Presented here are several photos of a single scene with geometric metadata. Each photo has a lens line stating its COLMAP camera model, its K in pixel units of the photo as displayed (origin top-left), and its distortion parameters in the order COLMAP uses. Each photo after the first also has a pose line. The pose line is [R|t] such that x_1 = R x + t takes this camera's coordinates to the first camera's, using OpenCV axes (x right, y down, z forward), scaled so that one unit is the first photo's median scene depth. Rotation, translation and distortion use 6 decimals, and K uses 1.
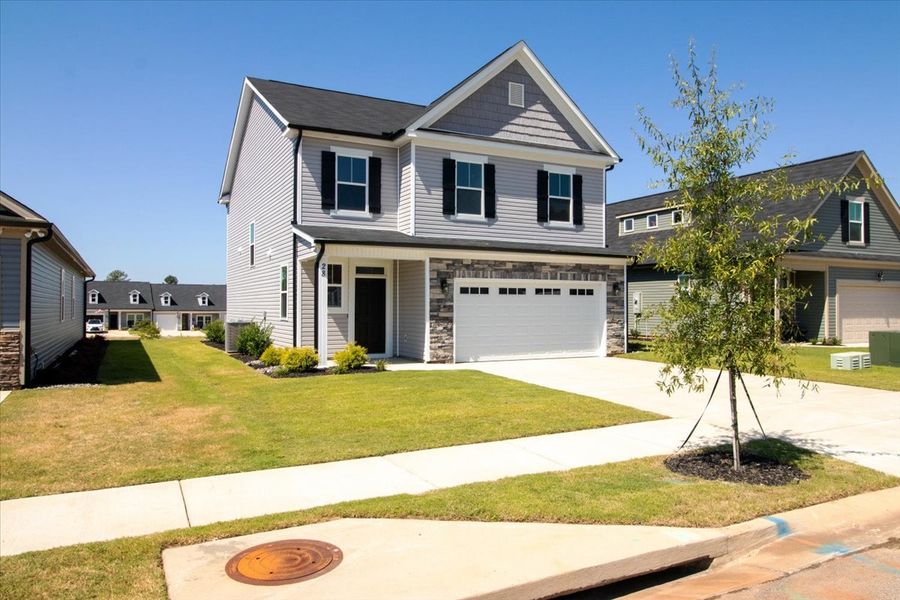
lens RADIAL K [[635.6, 0, 450.0], [0, 635.6, 300.0], [0, 0, 1]] dist [0.002679, 0.001363]
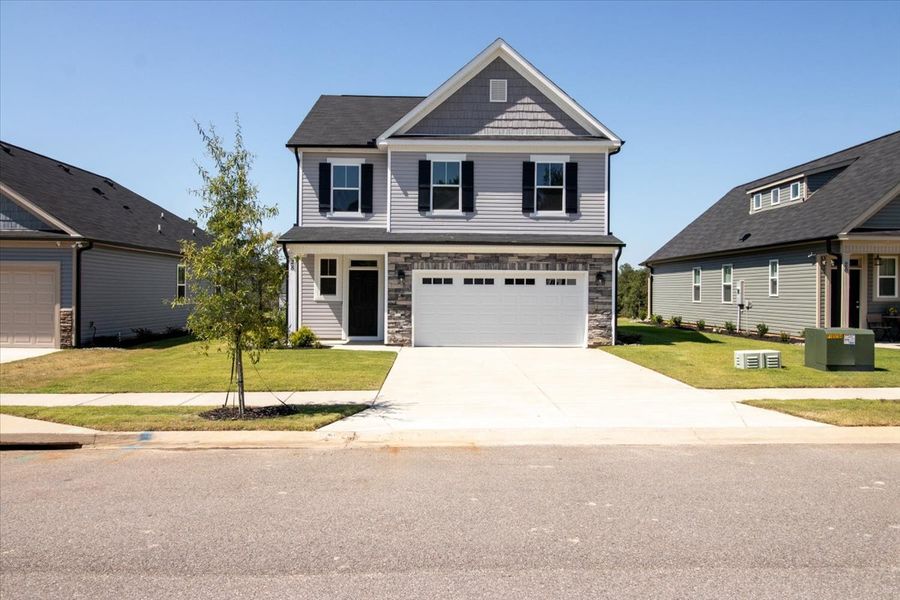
lens RADIAL K [[709.6, 0, 448.7], [0, 709.6, 294.6], [0, 0, 1]] dist [0.006675, 0.002749]
pose [[0.899112, 0.006511, -0.437671, 0.577741], [-0.001157, 0.999921, 0.012498, -0.006714], [0.437718, -0.010731, 0.899048, -0.081039]]
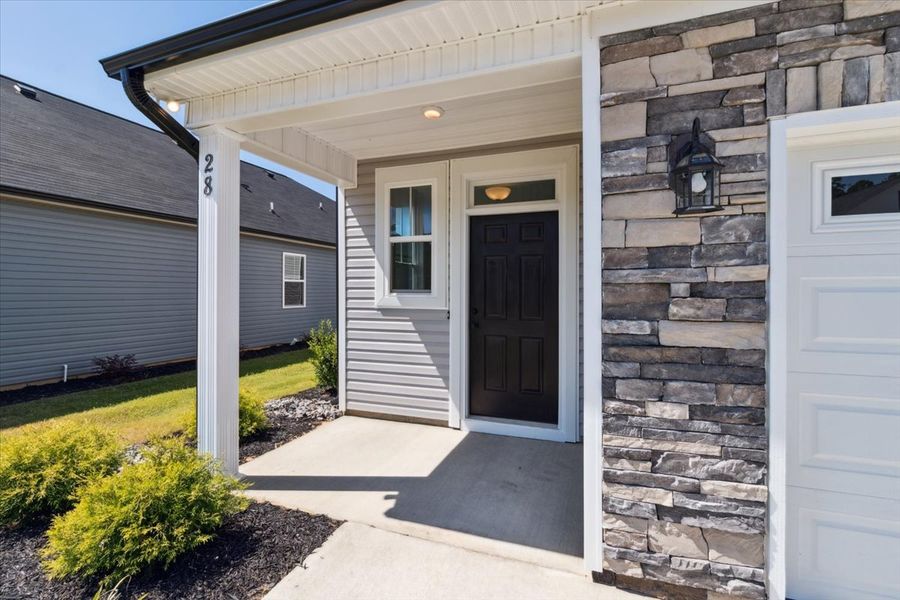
lens RADIAL K [[423.0, 0, 449.8], [0, 423.0, 292.0], [0, 0, 1]] dist [-0.015612, 0.000187]
pose [[0.664359, -0.001951, -0.747411, 0.030765], [0.009946, 0.999931, 0.006231, 0.008915], [0.747347, -0.011573, 0.664333, 0.823713]]
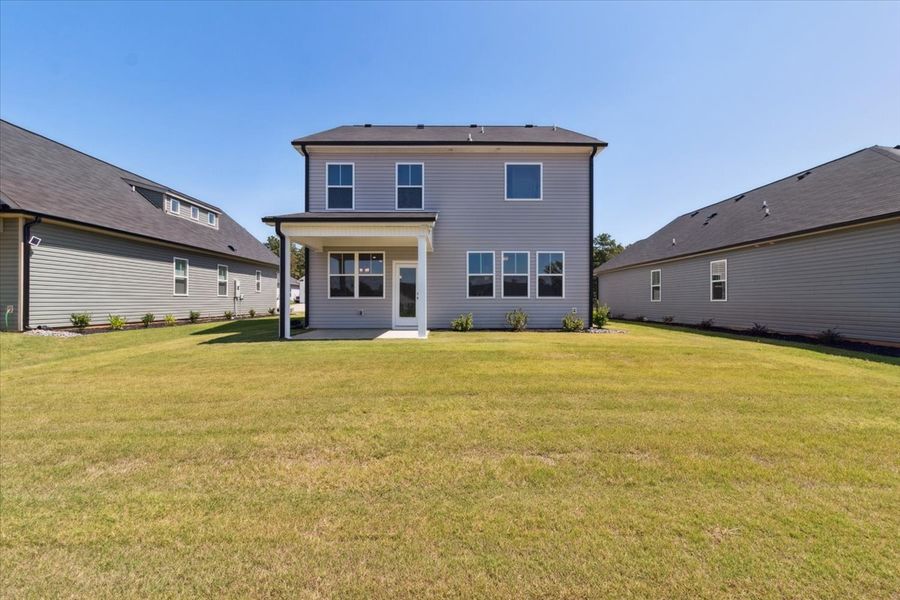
lens RADIAL K [[425.0, 0, 447.1], [0, 425.0, 295.8], [0, 0, 1]] dist [0.002683, 0.000217]
pose [[-0.890749, 0.006282, 0.454451, -0.673531], [-0.004837, 0.999717, -0.023301, 0.055392], [-0.454469, -0.022954, -0.890467, 2.448768]]
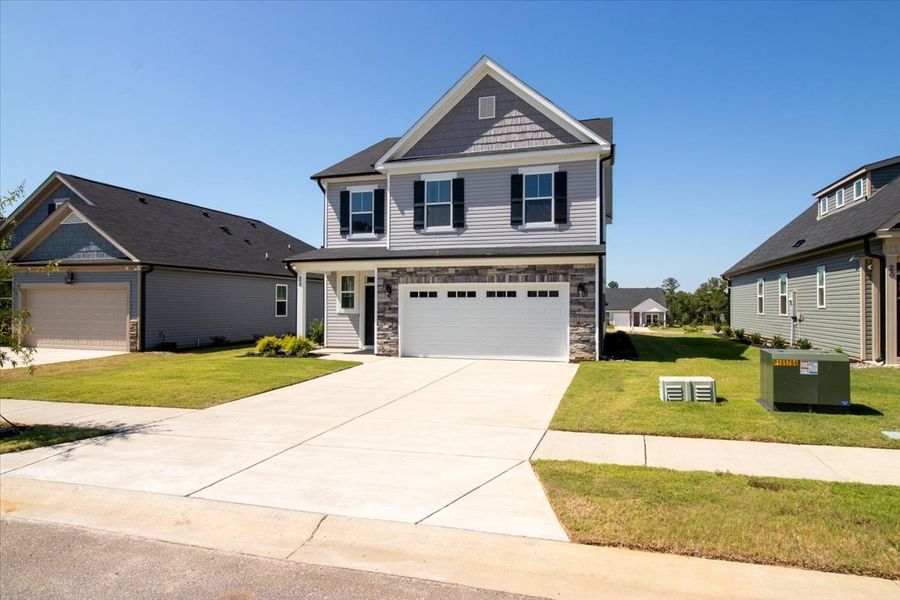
lens RADIAL K [[540.2, 0, 450.0], [0, 540.2, 300.0], [0, 0, 1]] dist [-0.001527, -0.001530]
pose [[0.718355, -0.006938, -0.695642, 0.731253], [0.006357, 0.999974, -0.003408, -0.001304], [0.695647, -0.001974, 0.718381, 0.335725]]
